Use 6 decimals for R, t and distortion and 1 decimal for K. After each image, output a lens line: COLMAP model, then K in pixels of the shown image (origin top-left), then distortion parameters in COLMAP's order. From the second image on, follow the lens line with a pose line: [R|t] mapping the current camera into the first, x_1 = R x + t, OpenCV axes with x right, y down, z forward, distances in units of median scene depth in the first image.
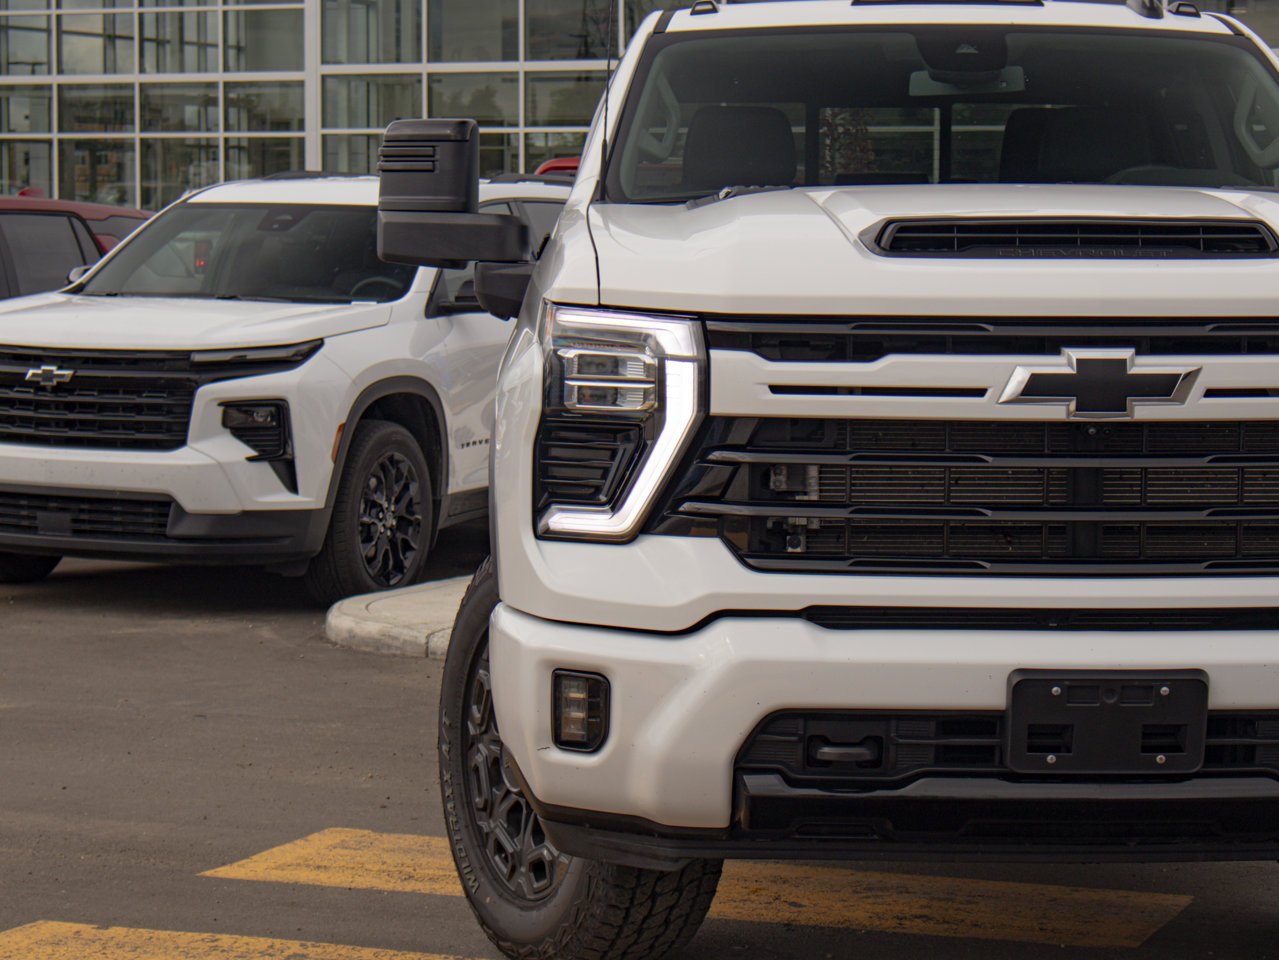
lens RADIAL K [[3155.0, 0, 639.5], [0, 3155.0, 480.0], [0, 0, 1]] dist [0.021215, -0.751219]
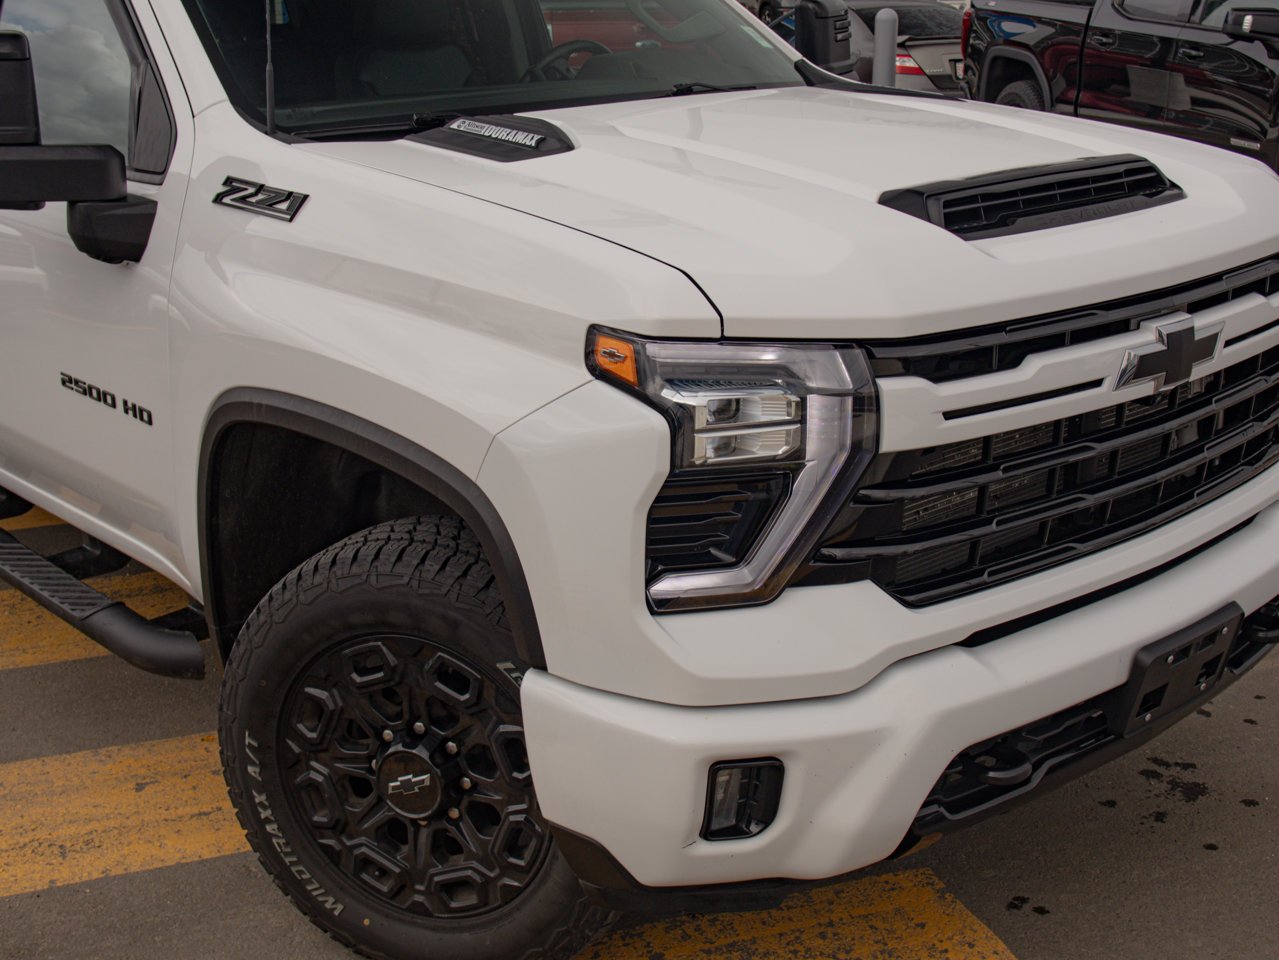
lens RADIAL K [[1698.0, 0, 639.5], [0, 1698.0, 480.0], [0, 0, 1]] dist [0.013614, 0.013142]
pose [[0.744770, -0.212463, 0.632596, -0.324450], [0.059289, 0.965281, 0.254395, -0.136278], [-0.664683, -0.151960, 0.731509, 0.693293]]
